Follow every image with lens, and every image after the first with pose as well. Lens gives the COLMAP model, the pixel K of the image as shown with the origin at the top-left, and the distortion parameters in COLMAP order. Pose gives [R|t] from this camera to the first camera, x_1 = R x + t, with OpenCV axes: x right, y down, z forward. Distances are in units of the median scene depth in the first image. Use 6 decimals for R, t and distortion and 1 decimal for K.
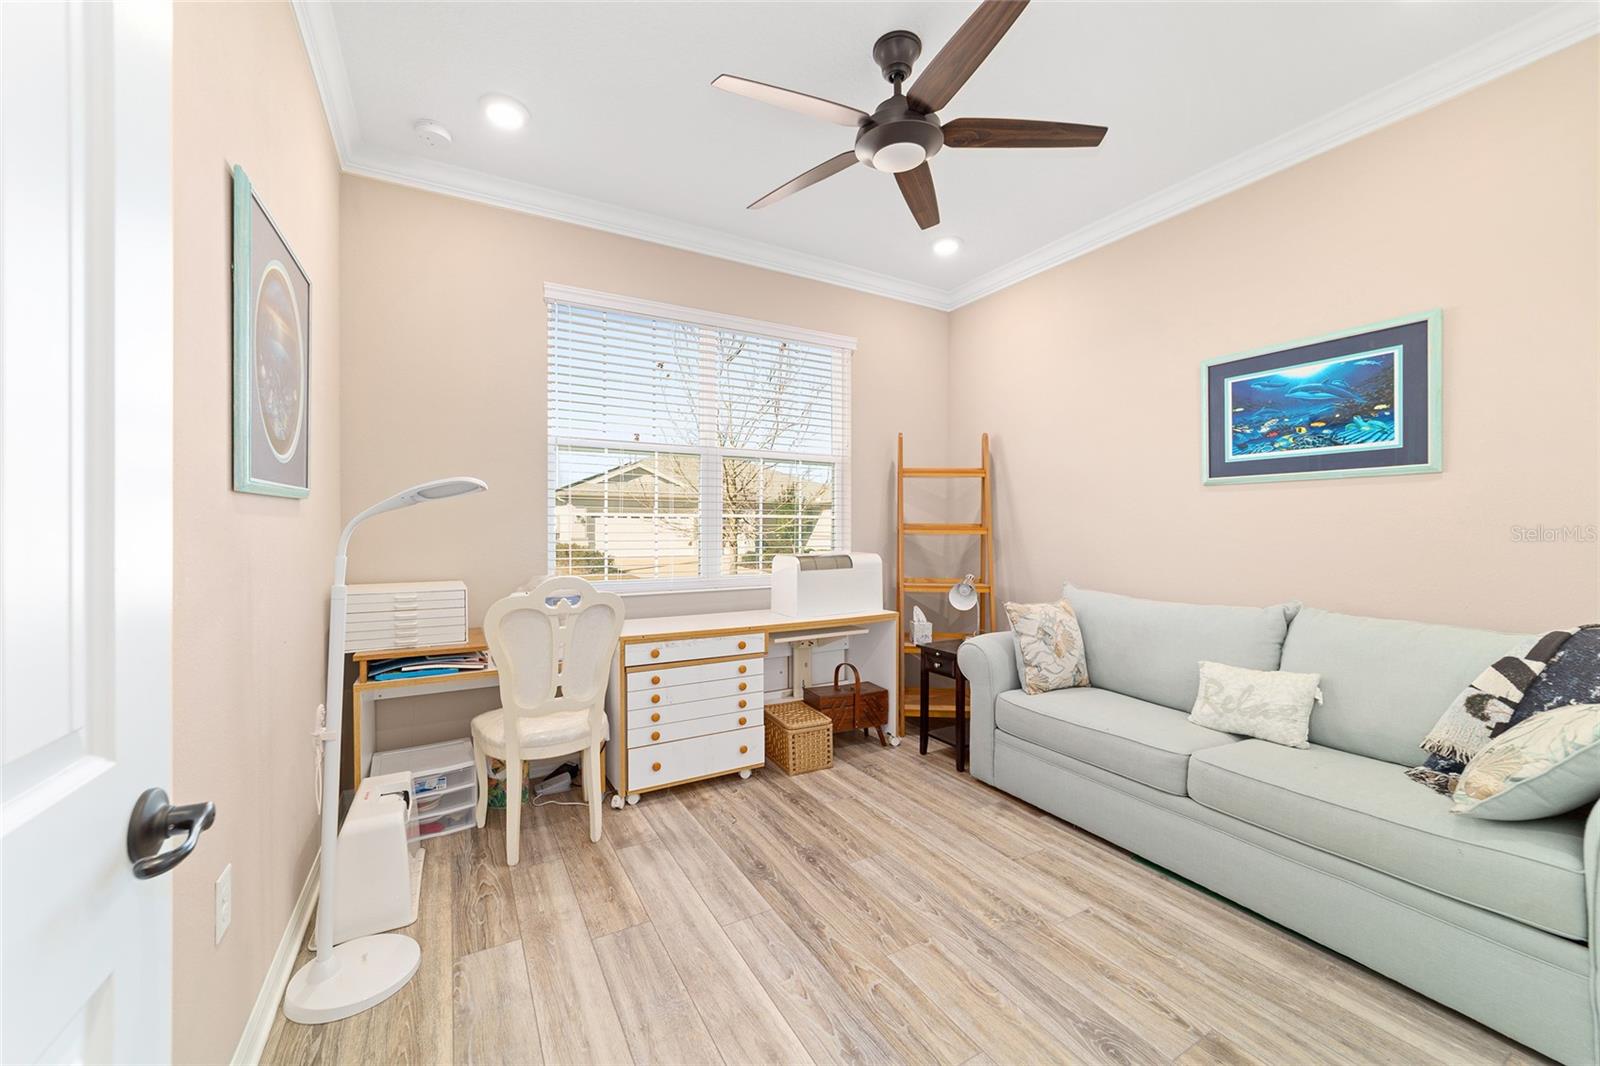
lens RADIAL K [[614.4, 0, 801.7], [0, 614.4, 531.1], [0, 0, 1]] dist [-0.016098, 0.007227]
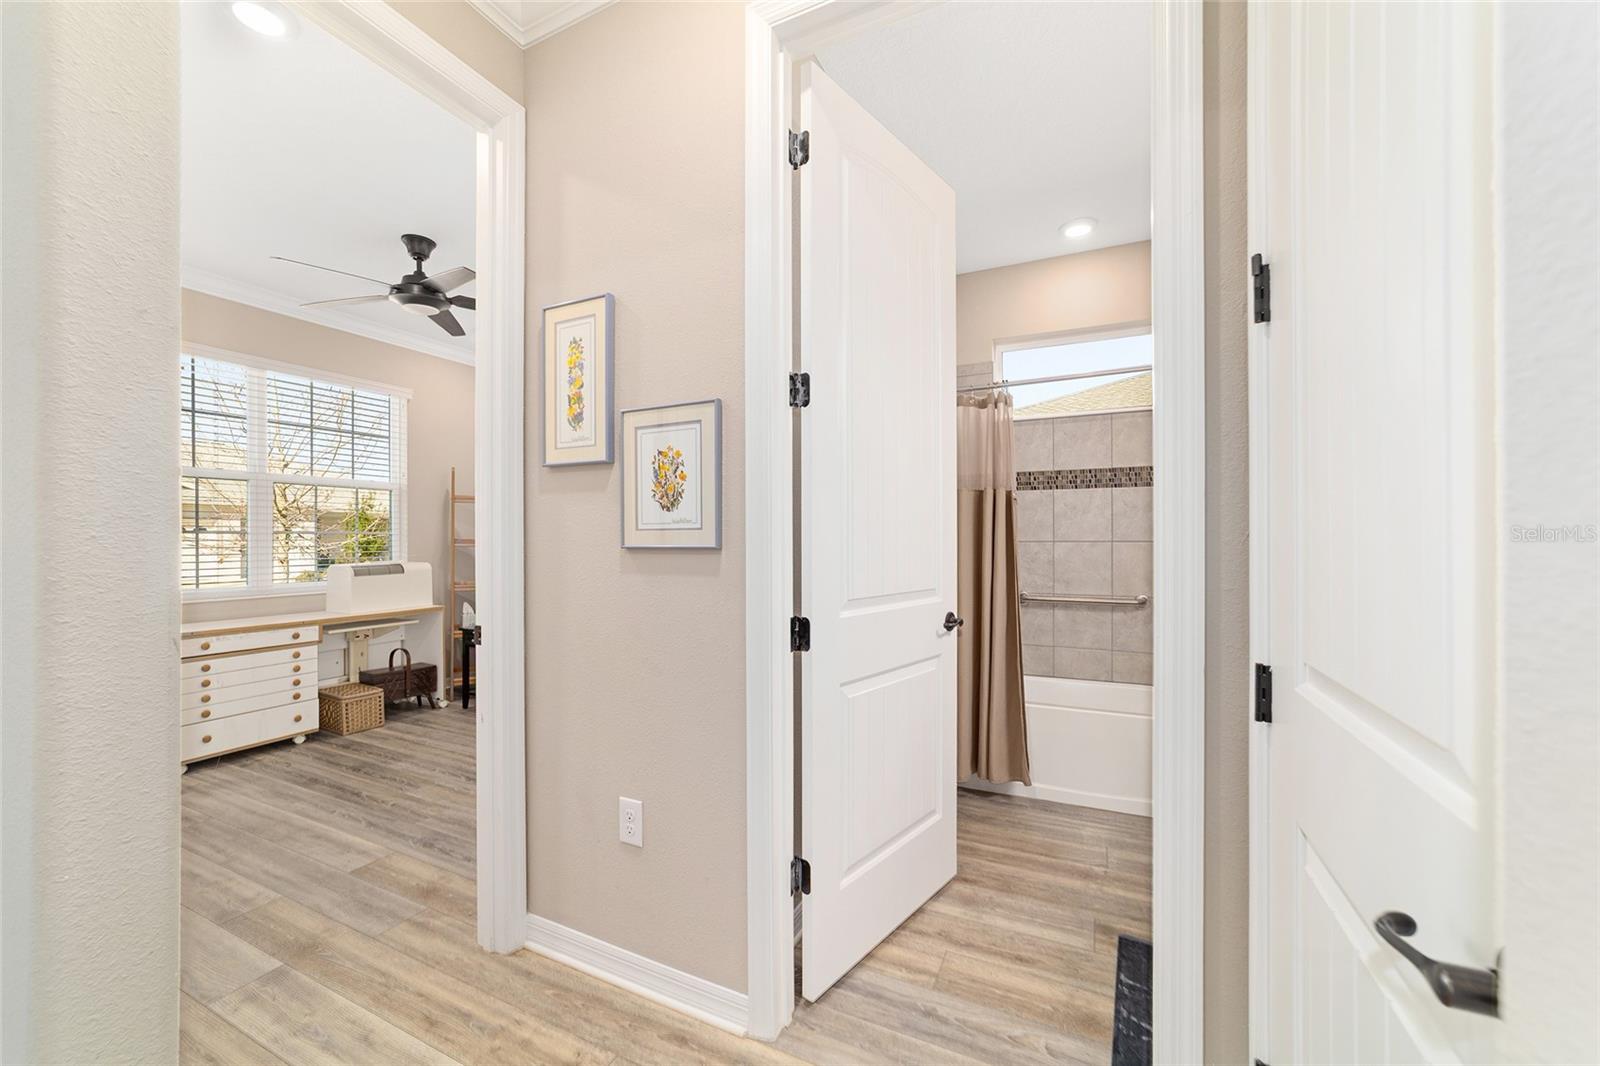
lens RADIAL K [[614.4, 0, 788.2], [0, 614.4, 538.7], [0, 0, 1]] dist [-0.016098, 0.007227]
pose [[0.834763, -0.002572, 0.550603, 0.062181], [0.008711, 0.999926, -0.008536, 0.006490], [-0.550541, 0.011922, 0.834723, -0.650471]]
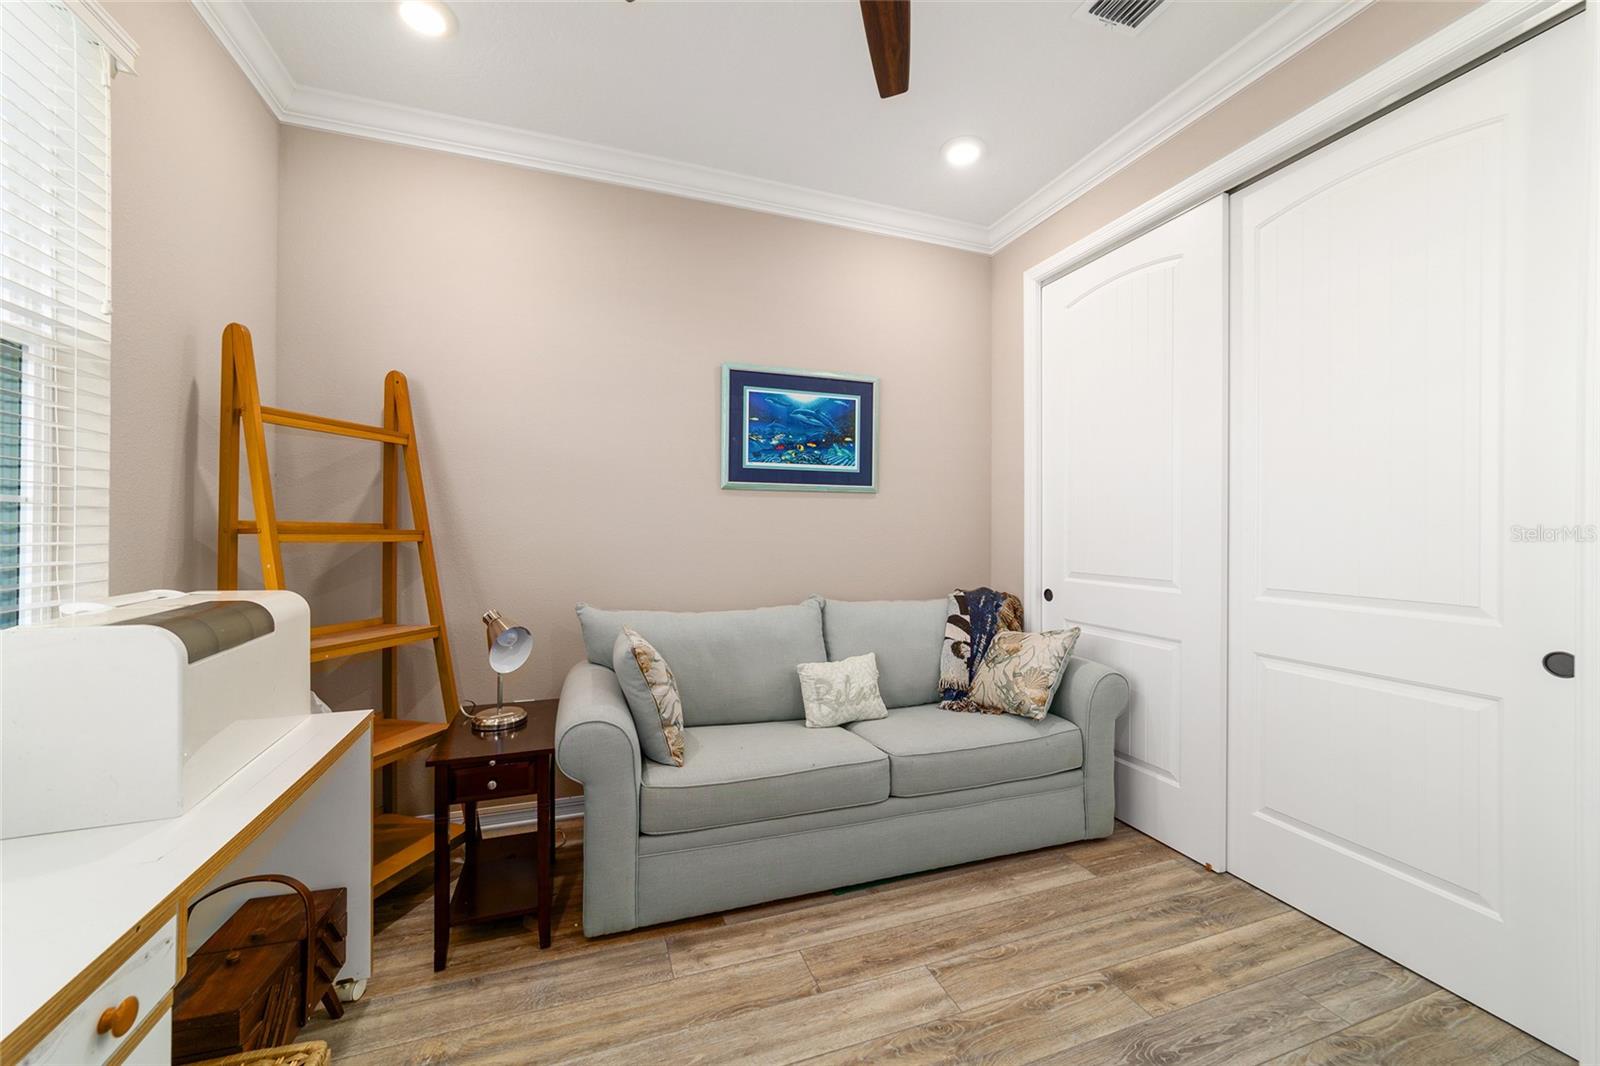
lens RADIAL K [[614.4, 0, 789.2], [0, 614.4, 529.3], [0, 0, 1]] dist [-0.016098, 0.007227]
pose [[0.180200, 0.001930, 0.983628, -0.313757], [-0.000041, 0.999998, -0.001955, -0.007270], [-0.983630, 0.000312, 0.180199, 0.761098]]
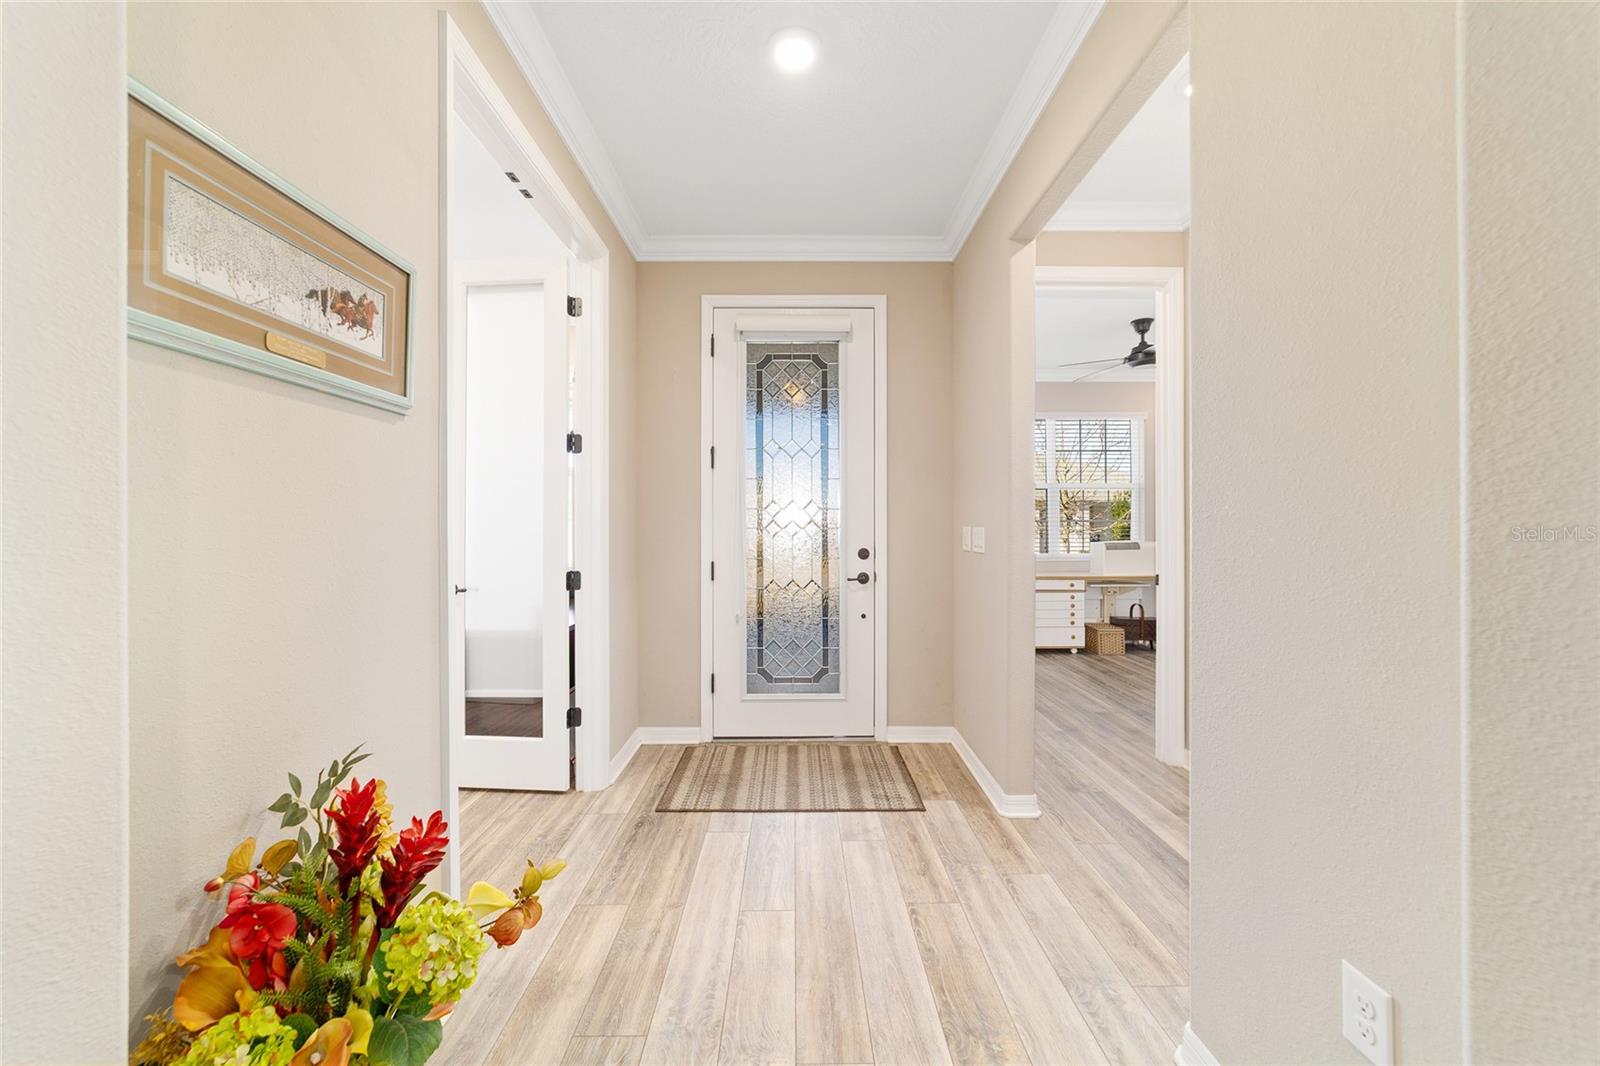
lens RADIAL K [[614.4, 0, 808.2], [0, 614.4, 525.4], [0, 0, 1]] dist [-0.016098, 0.007227]
pose [[0.872339, -0.001180, -0.488901, 0.139202], [-0.003785, 0.999951, -0.009167, 0.013030], [0.488888, 0.009847, 0.872291, -1.264871]]
